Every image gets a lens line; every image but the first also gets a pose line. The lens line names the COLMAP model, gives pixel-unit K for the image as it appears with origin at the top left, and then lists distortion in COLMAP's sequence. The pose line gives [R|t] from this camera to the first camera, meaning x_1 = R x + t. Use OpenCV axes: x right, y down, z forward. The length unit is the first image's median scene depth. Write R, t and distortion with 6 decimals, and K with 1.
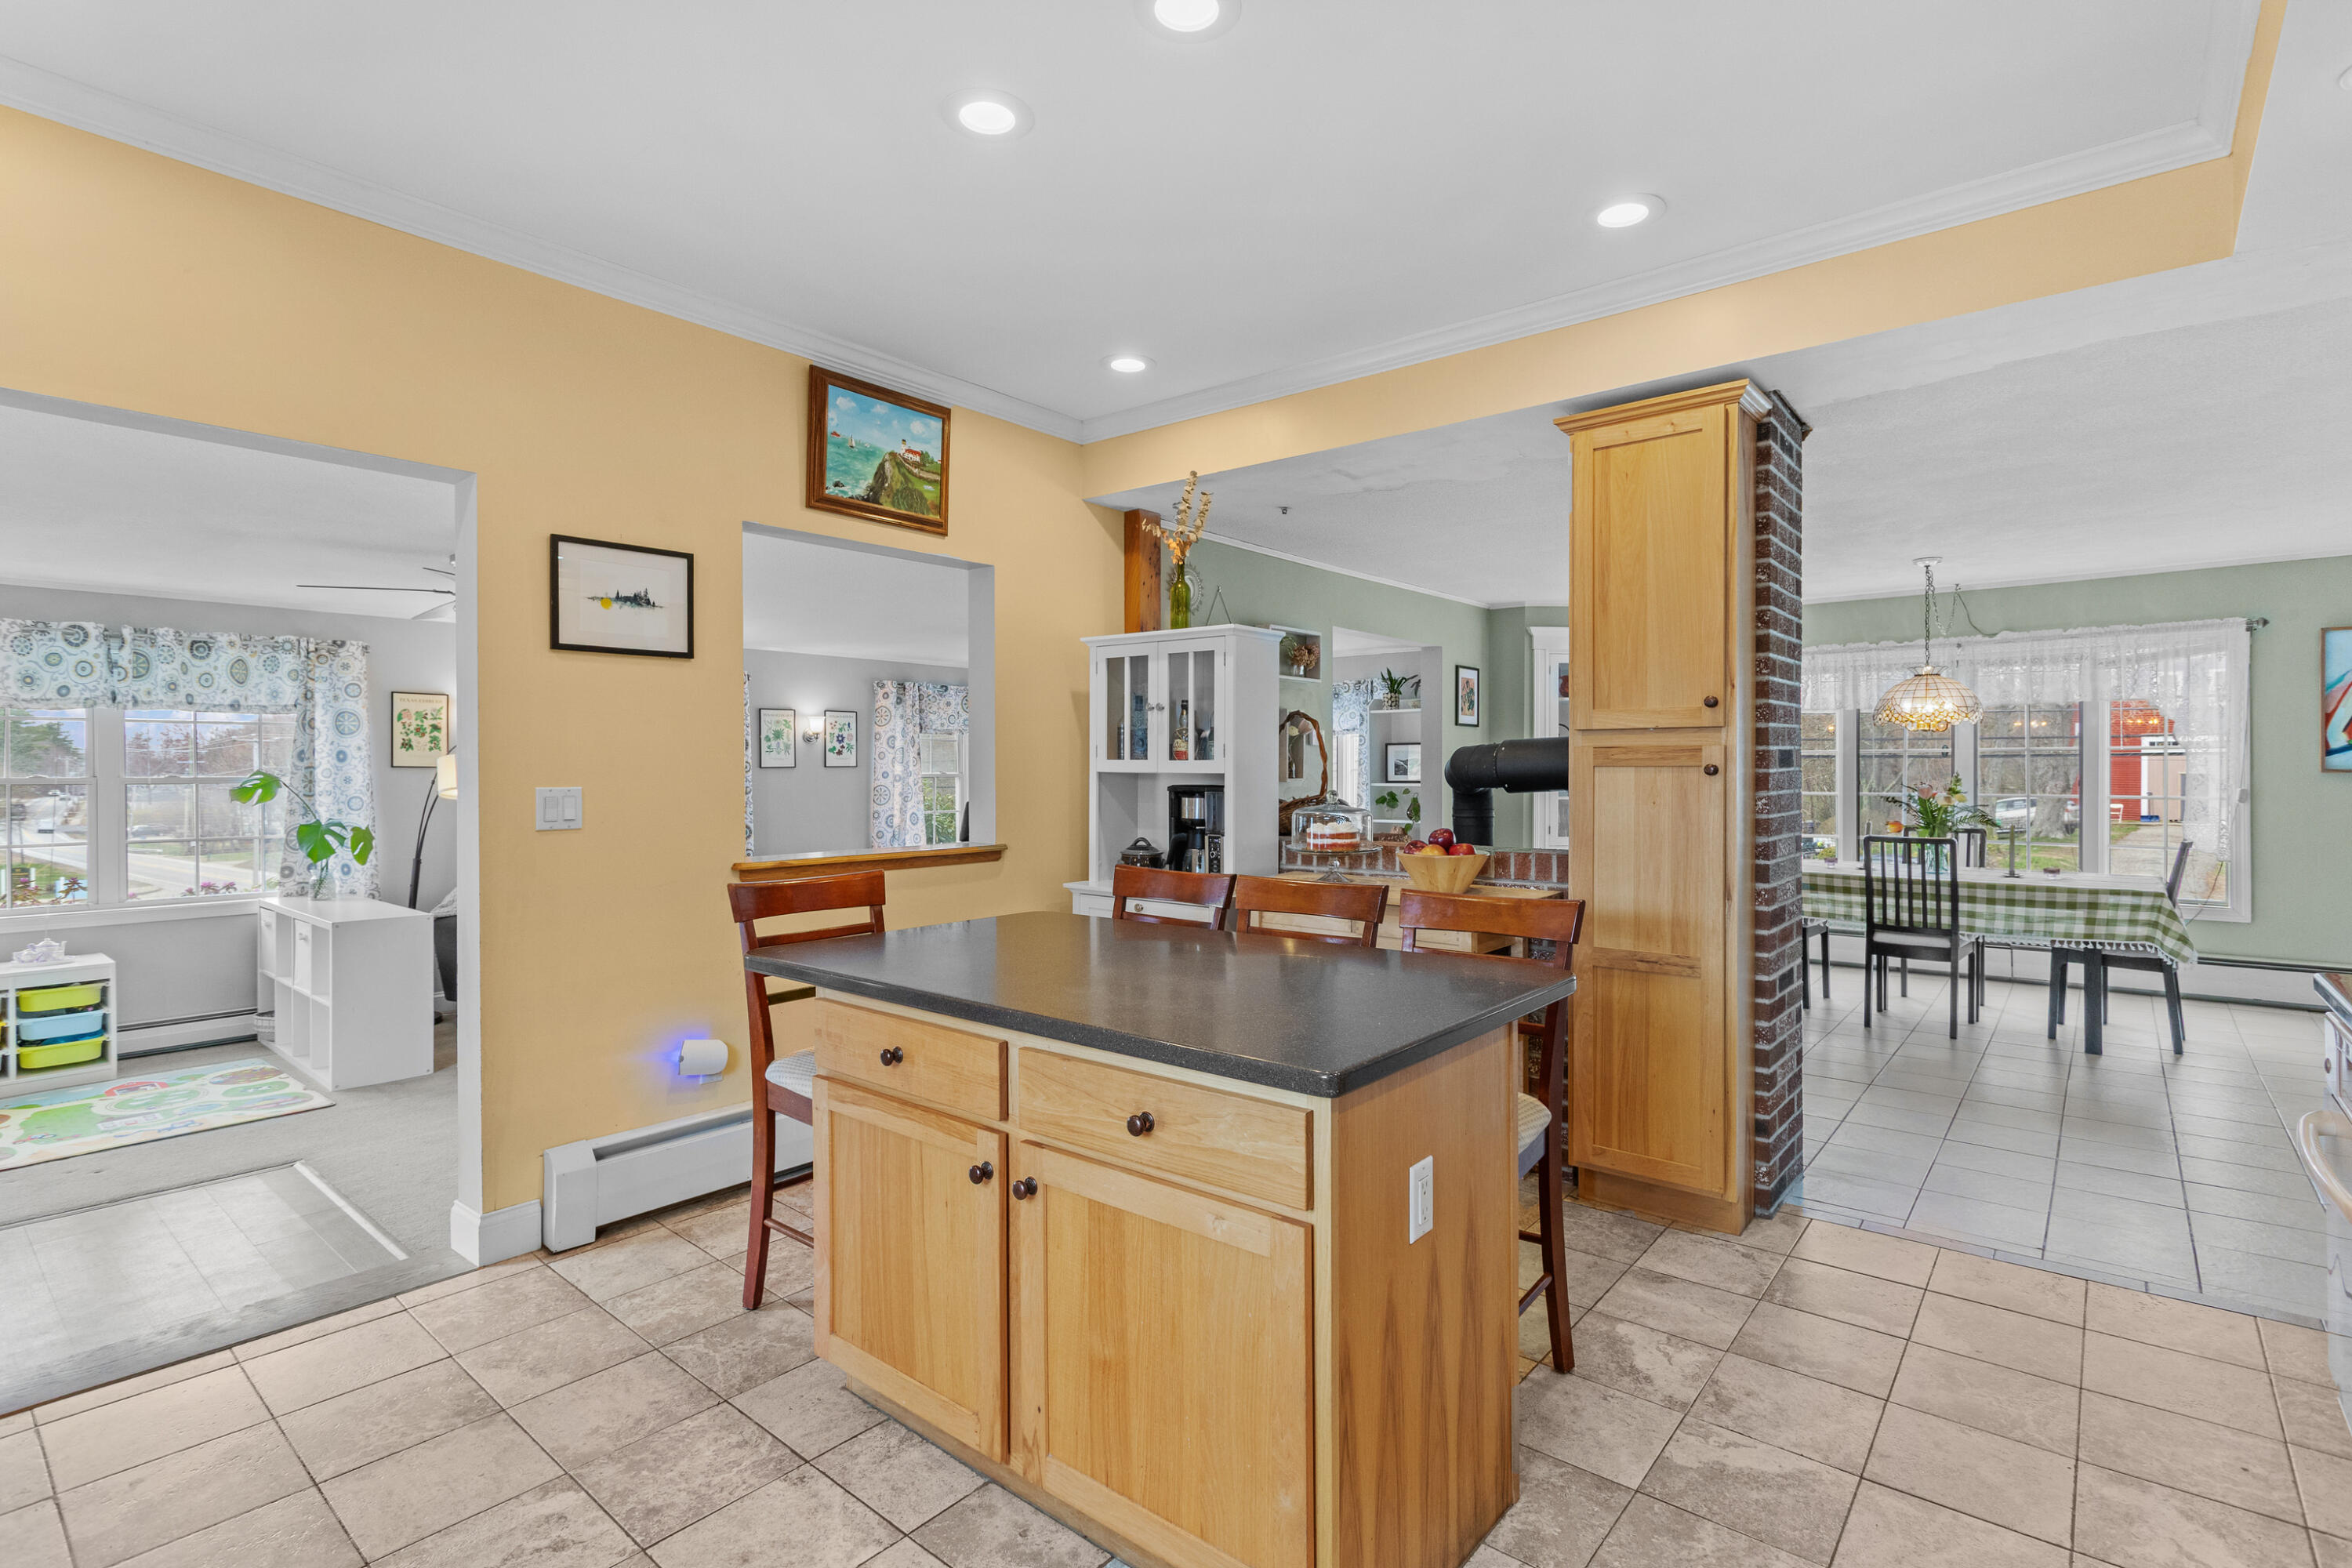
lens RADIAL K [[1118.3, 0, 1187.1], [0, 1118.3, 771.1], [0, 0, 1]] dist [0.001522, 0.001922]
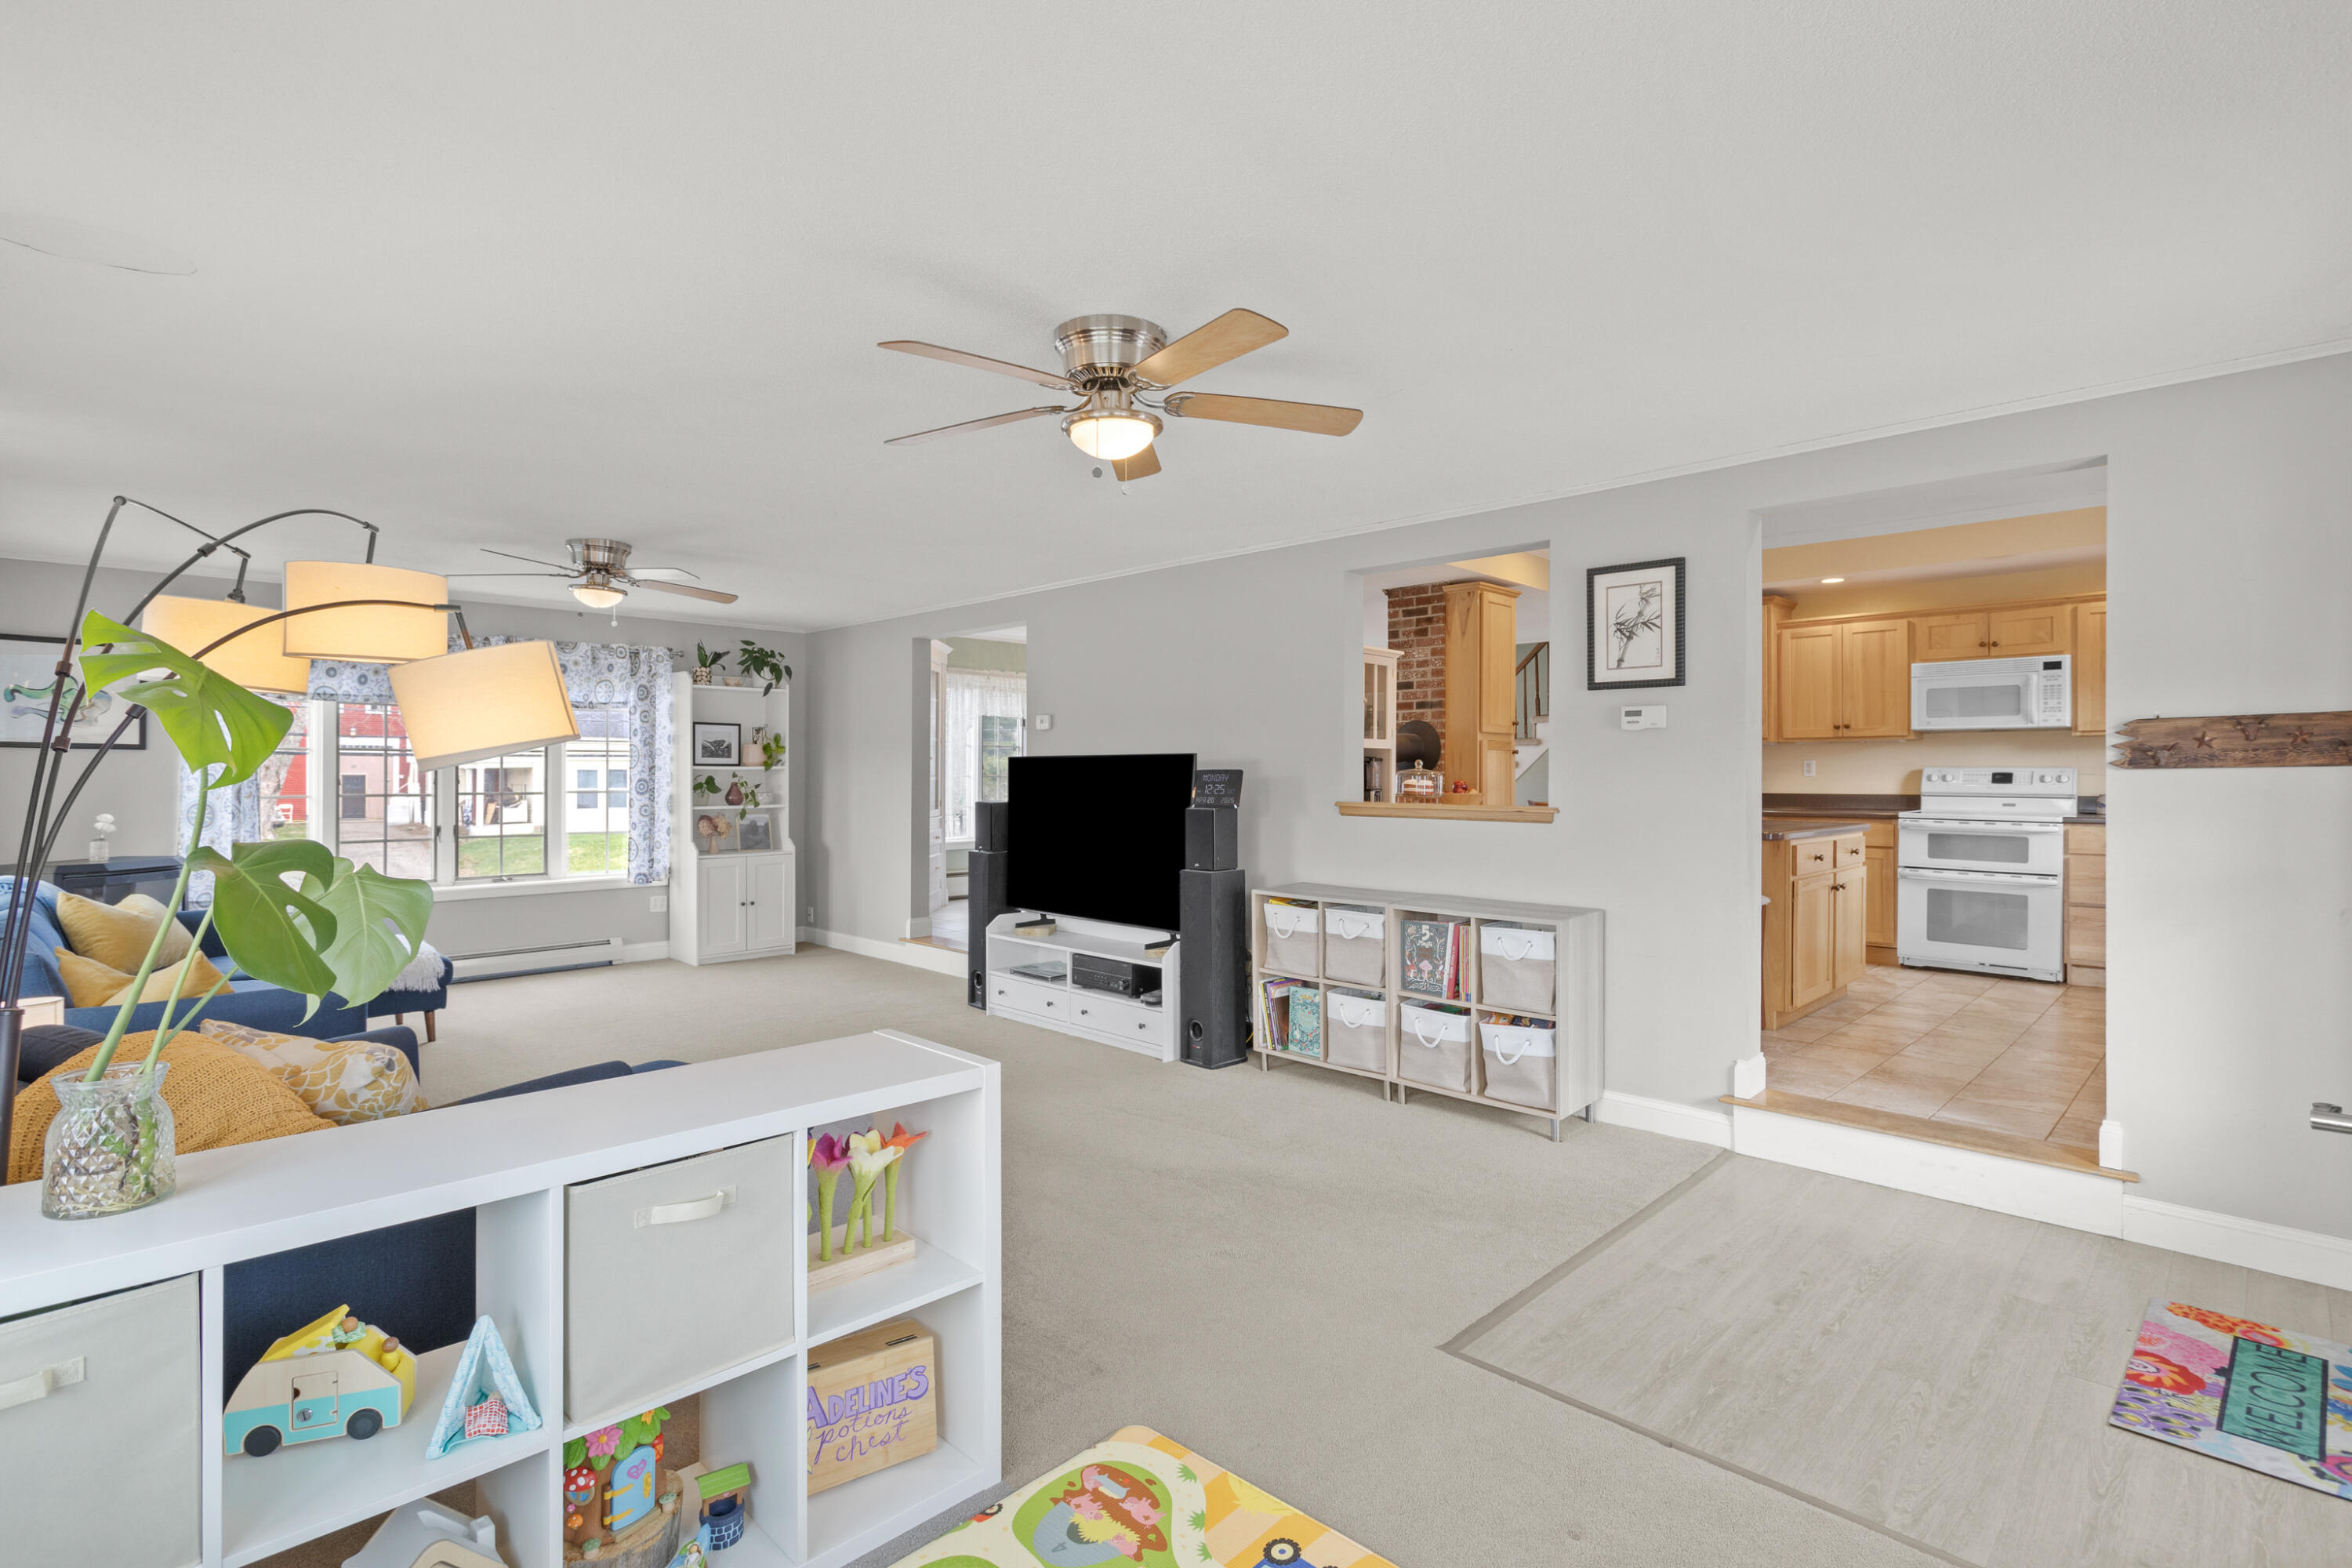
lens RADIAL K [[1118.3, 0, 1192.7], [0, 1118.3, 772.7], [0, 0, 1]] dist [0.001522, 0.001922]
pose [[0.084097, 0.003554, 0.996451, -0.940123], [-0.001522, 0.999993, -0.003438, 0.025189], [-0.996456, -0.001227, 0.084102, 0.715103]]
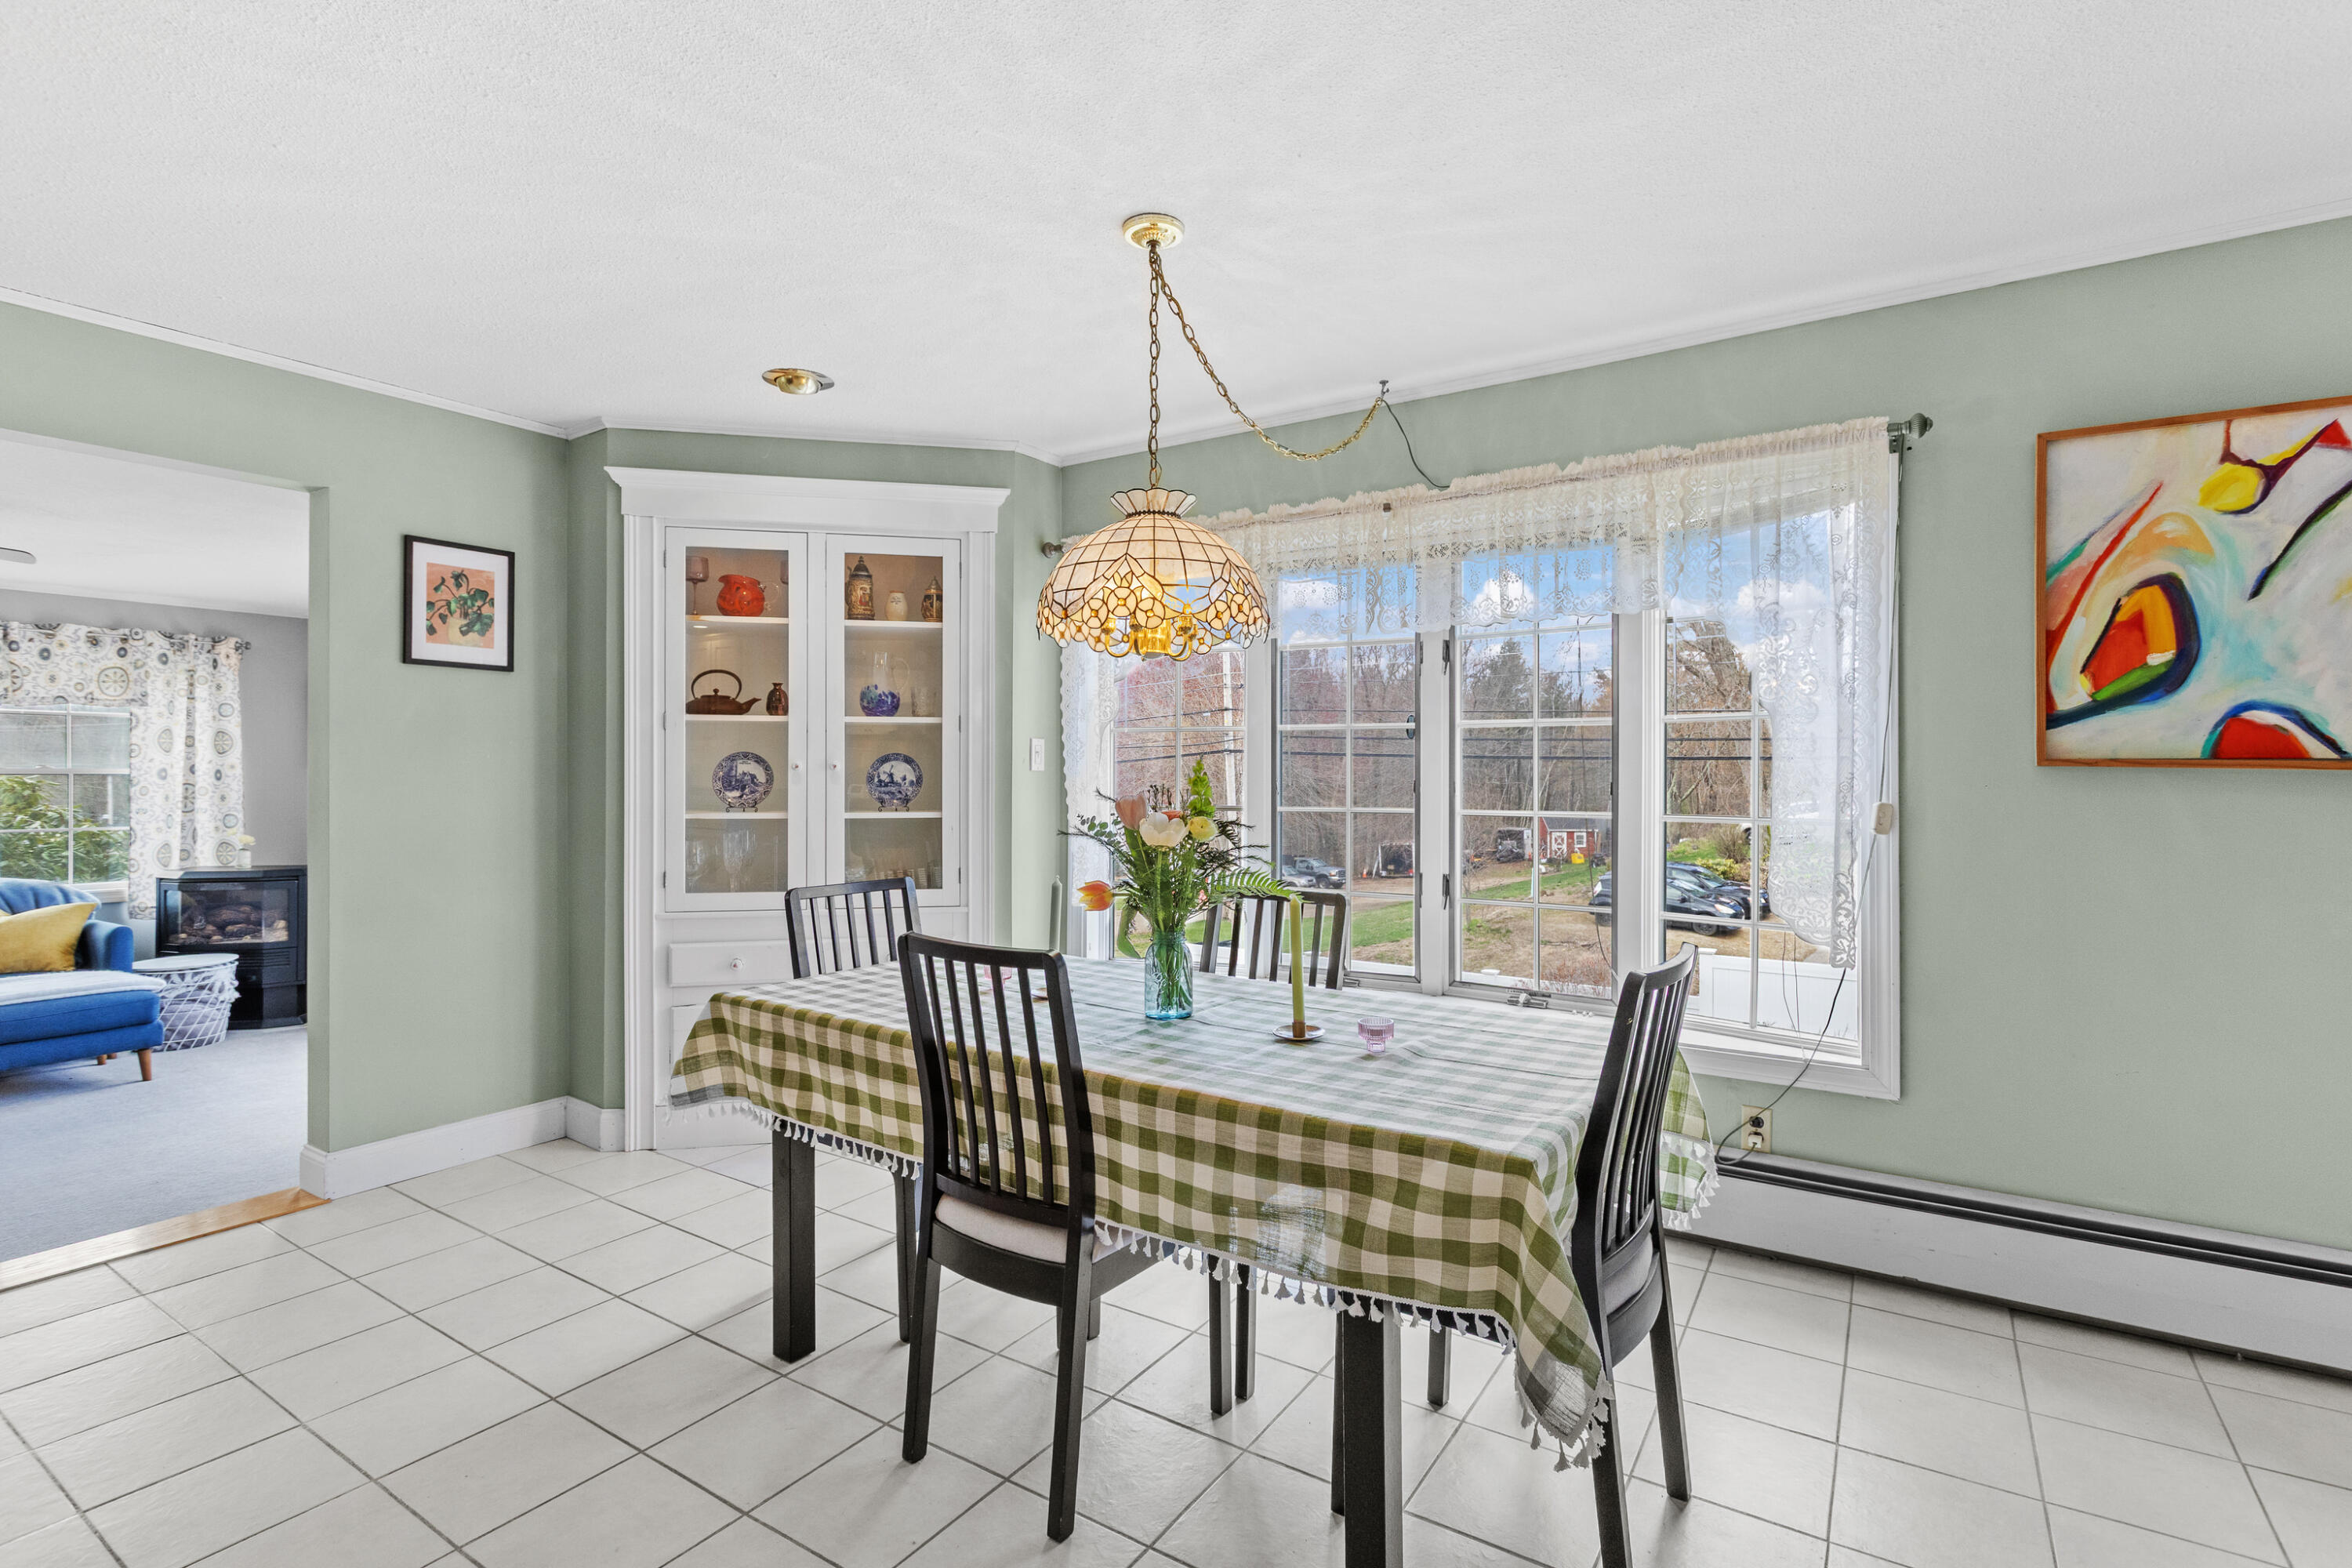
lens RADIAL K [[1118.3, 0, 1181.3], [0, 1118.3, 762.2], [0, 0, 1]] dist [0.001522, 0.001922]
pose [[0.993960, 0.004685, 0.109644, 0.581662], [-0.004340, 0.999985, -0.003380, 0.002229], [-0.109658, 0.002884, 0.993965, 0.555586]]
